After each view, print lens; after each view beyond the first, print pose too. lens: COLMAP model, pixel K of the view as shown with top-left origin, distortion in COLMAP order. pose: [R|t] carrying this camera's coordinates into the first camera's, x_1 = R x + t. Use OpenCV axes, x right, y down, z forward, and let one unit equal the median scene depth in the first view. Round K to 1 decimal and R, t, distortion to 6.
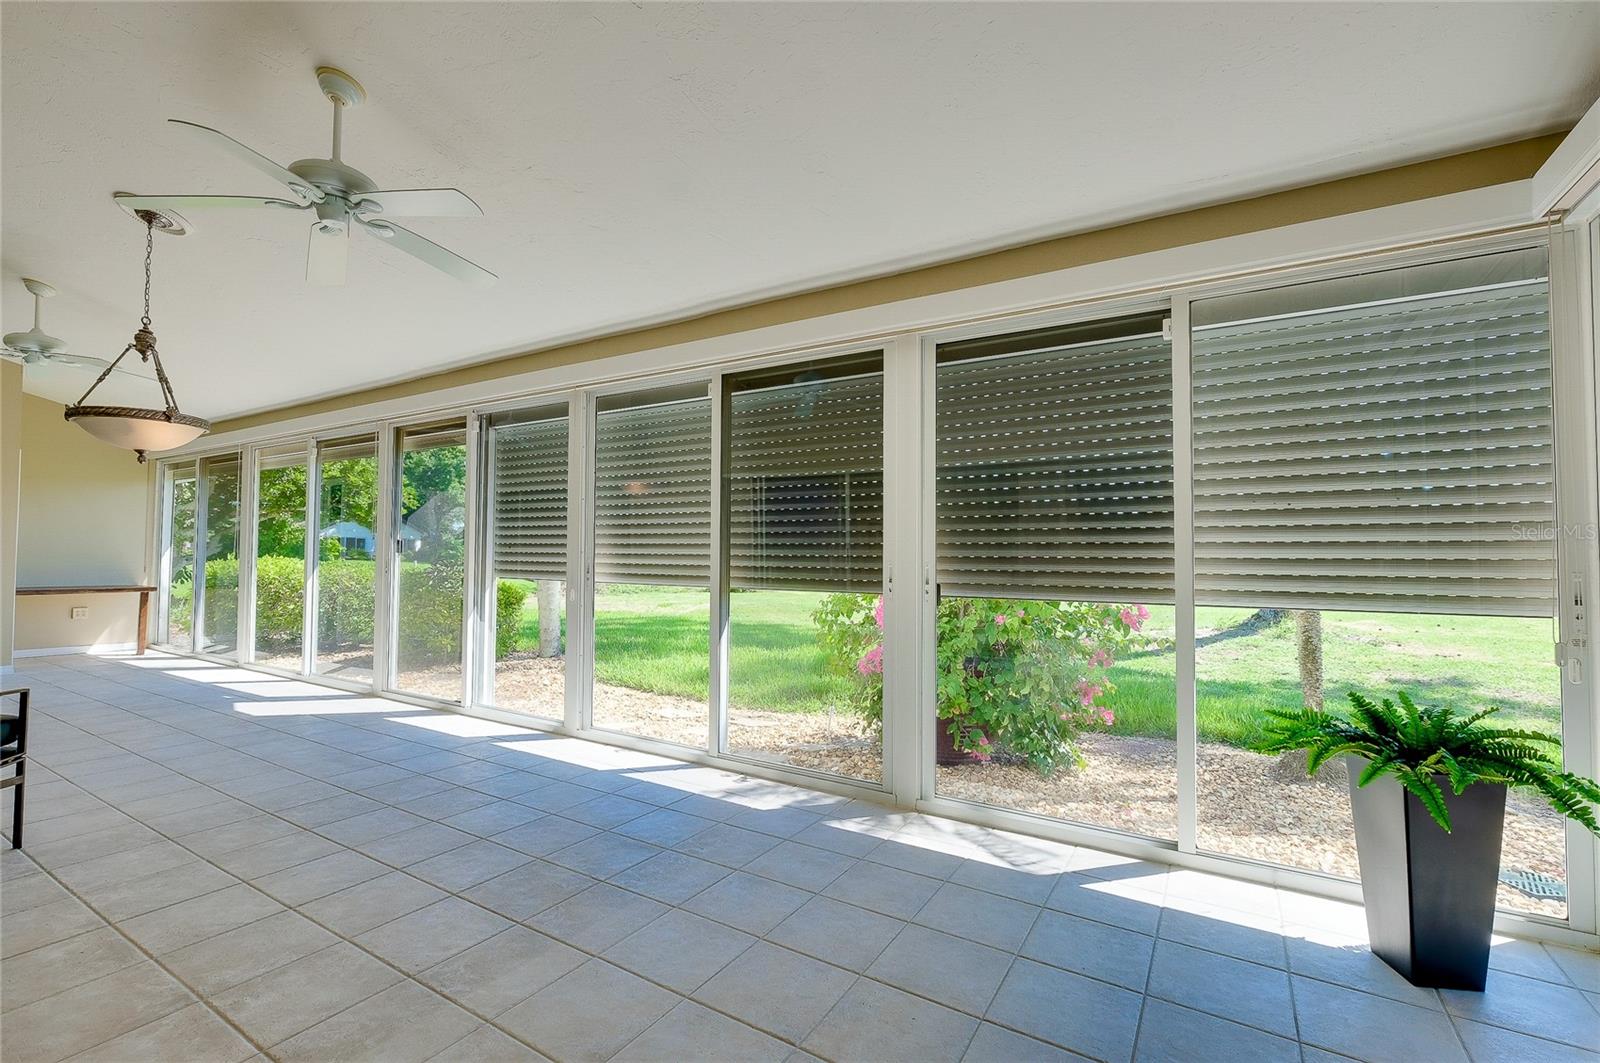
lens RADIAL K [[696.7, 0, 801.2], [0, 696.7, 529.4], [0, 0, 1]] dist [-0.003692, 0.000563]
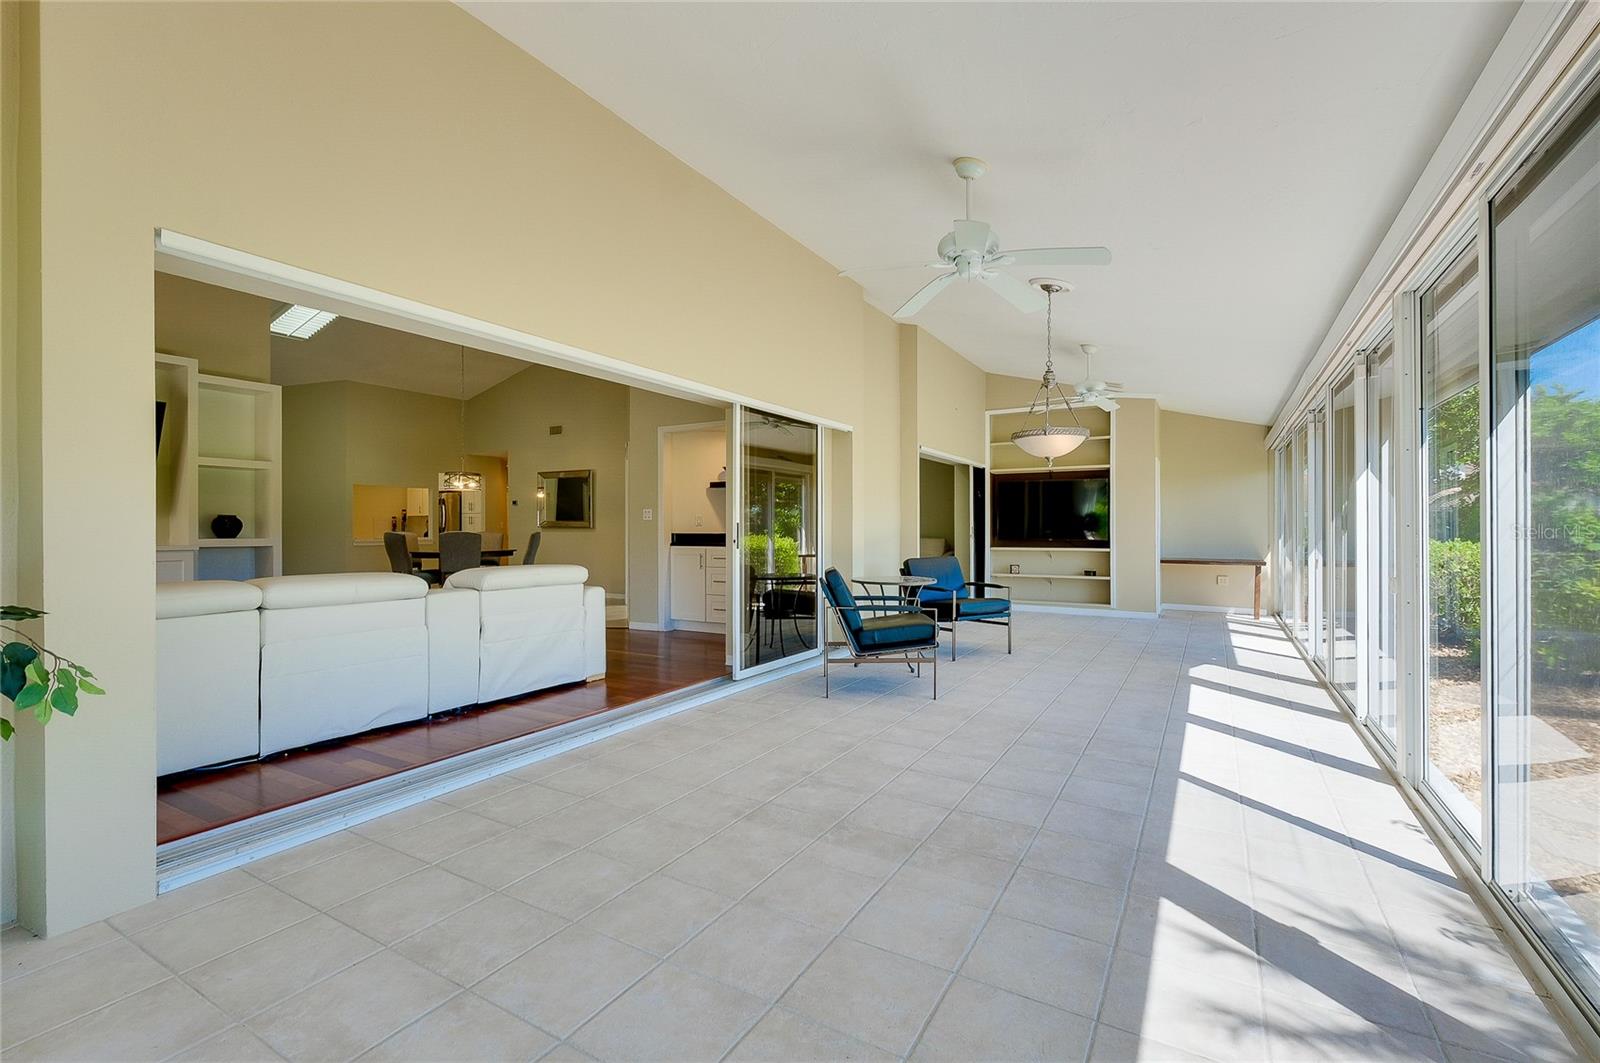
lens RADIAL K [[703.9, 0, 800.0], [0, 703.9, 531.5], [0, 0, 1]] dist [-0.000977, -0.000103]
pose [[0.022377, -0.004842, -0.999738, 0.470264], [0.033931, 0.999416, -0.004081, 0.025430], [0.999174, -0.033831, 0.022528, 0.474029]]
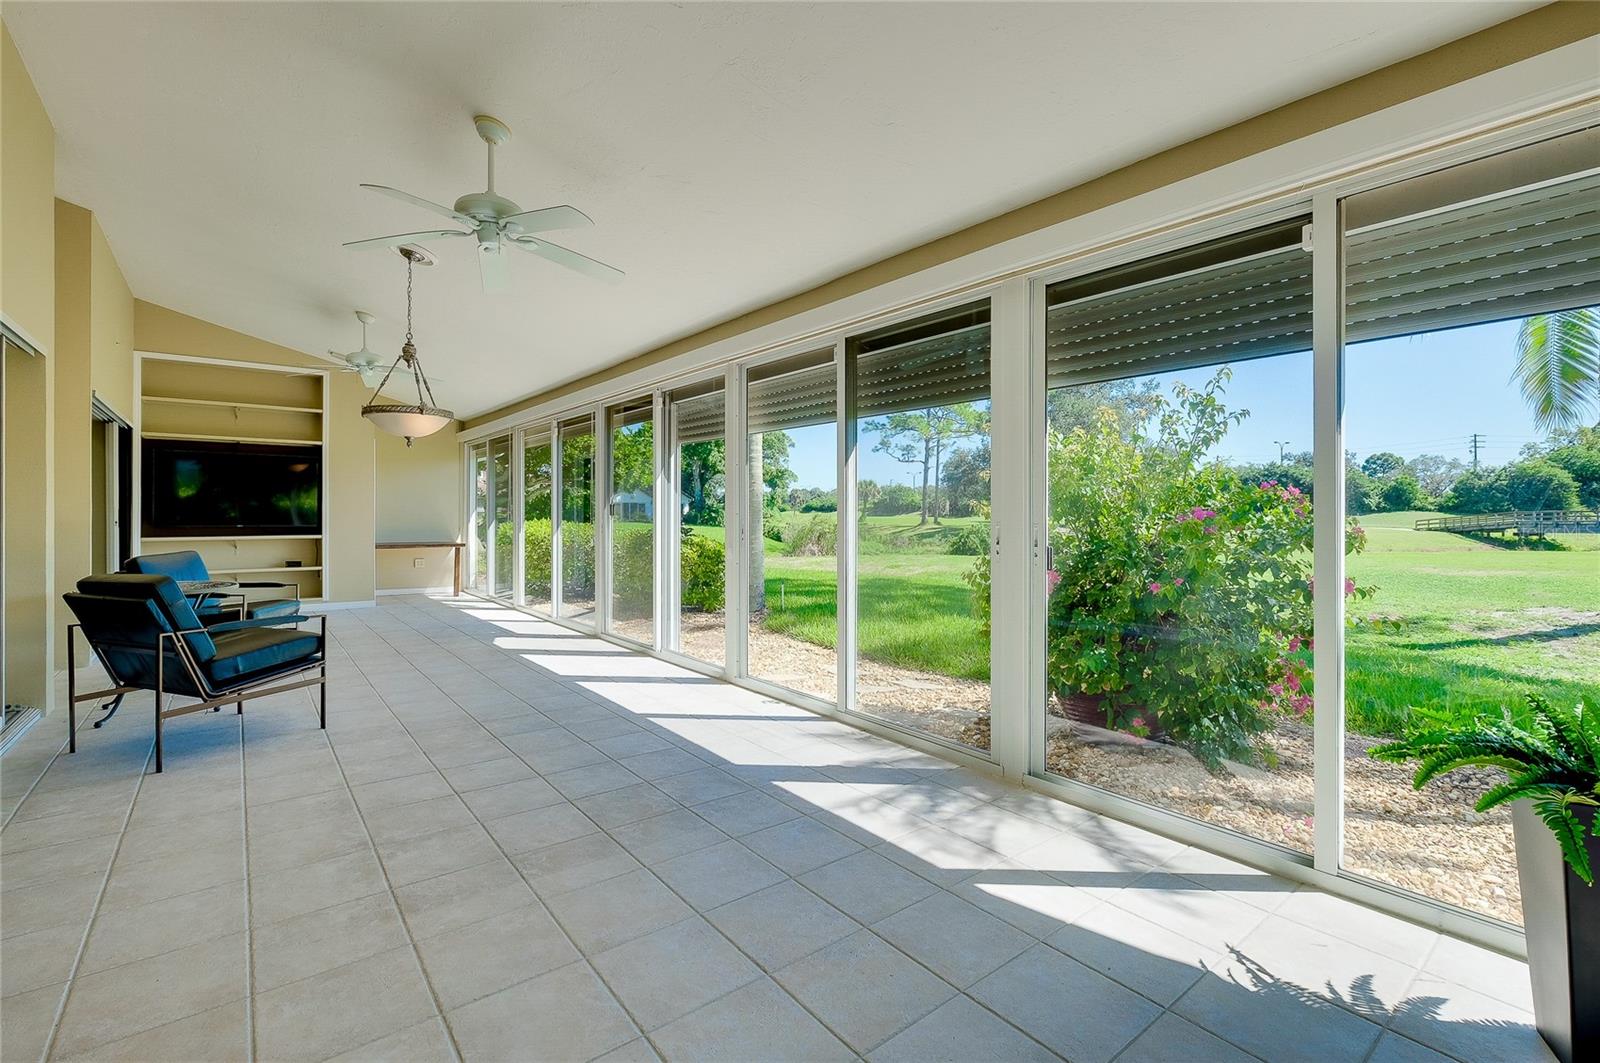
lens RADIAL K [[703.4, 0, 802.0], [0, 703.4, 512.2], [0, 0, 1]] dist [-0.004115, -0.000273]
pose [[0.940968, -0.005326, -0.338454, 0.187901], [0.015259, 0.999527, 0.026695, 0.002645], [0.338152, -0.030284, 0.940604, 0.011152]]
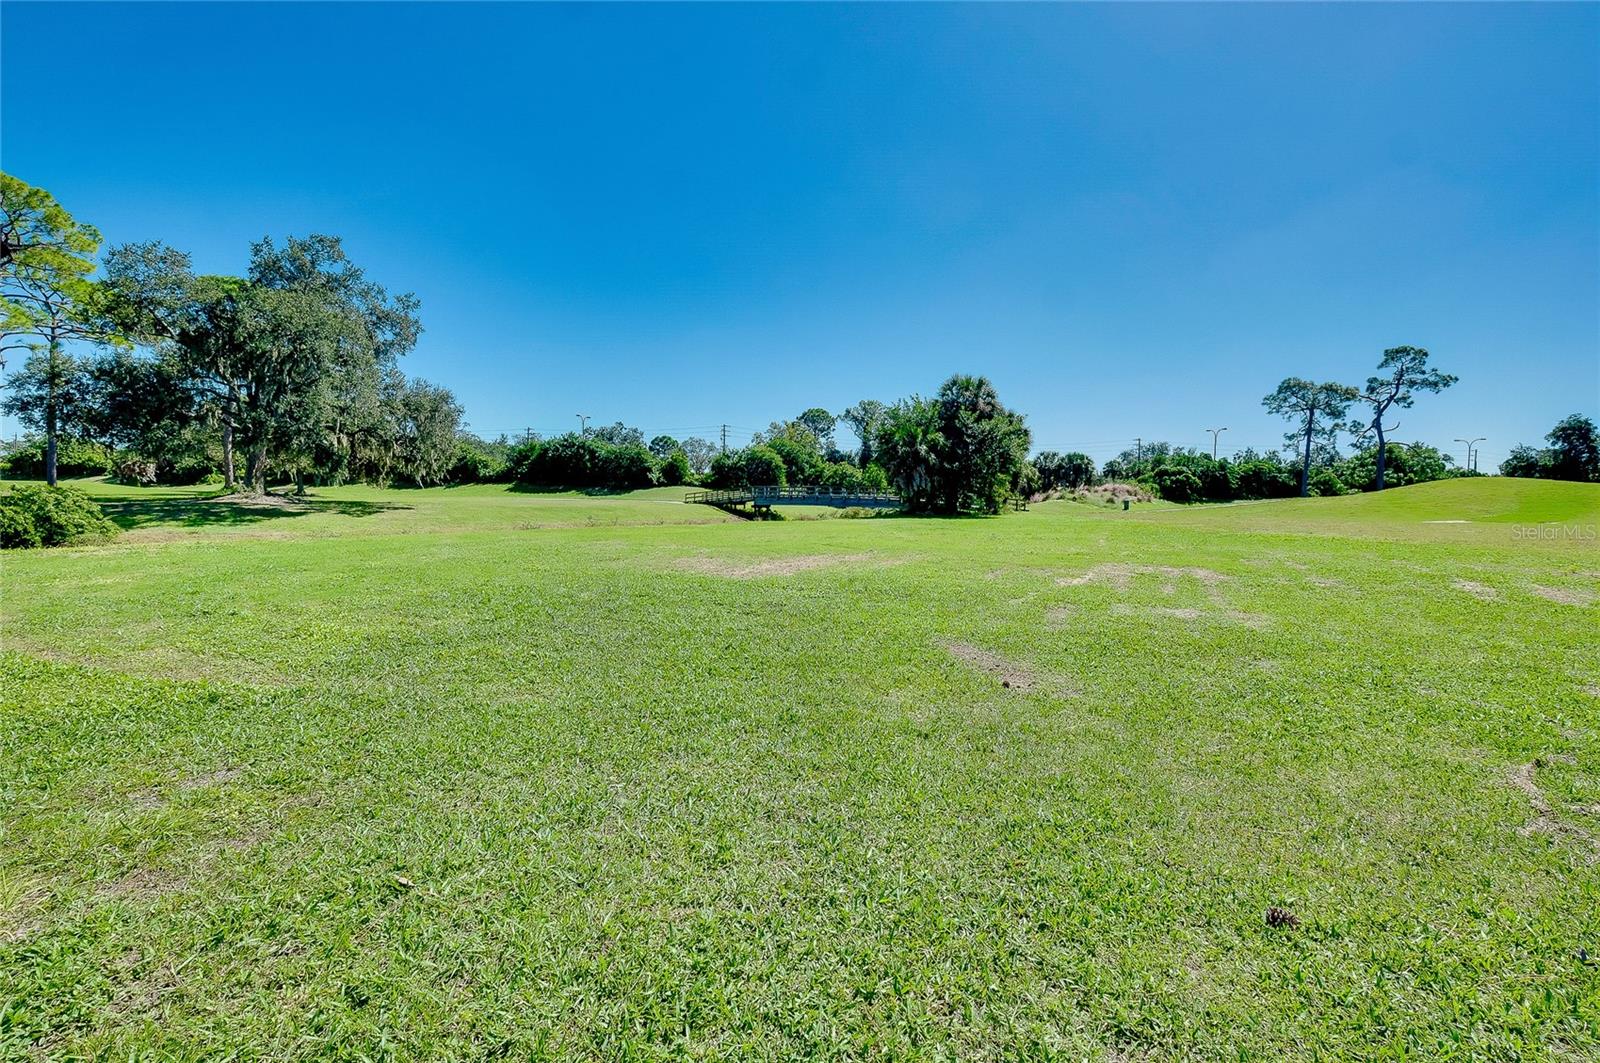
lens RADIAL K [[696.7, 0, 801.2], [0, 696.7, 529.4], [0, 0, 1]] dist [-0.003692, 0.000563]
pose [[0.859239, -0.014888, 0.511357, 2.170820], [-0.029320, 0.996500, 0.078281, 0.367910], [-0.510733, -0.082255, 0.855796, 4.966573]]
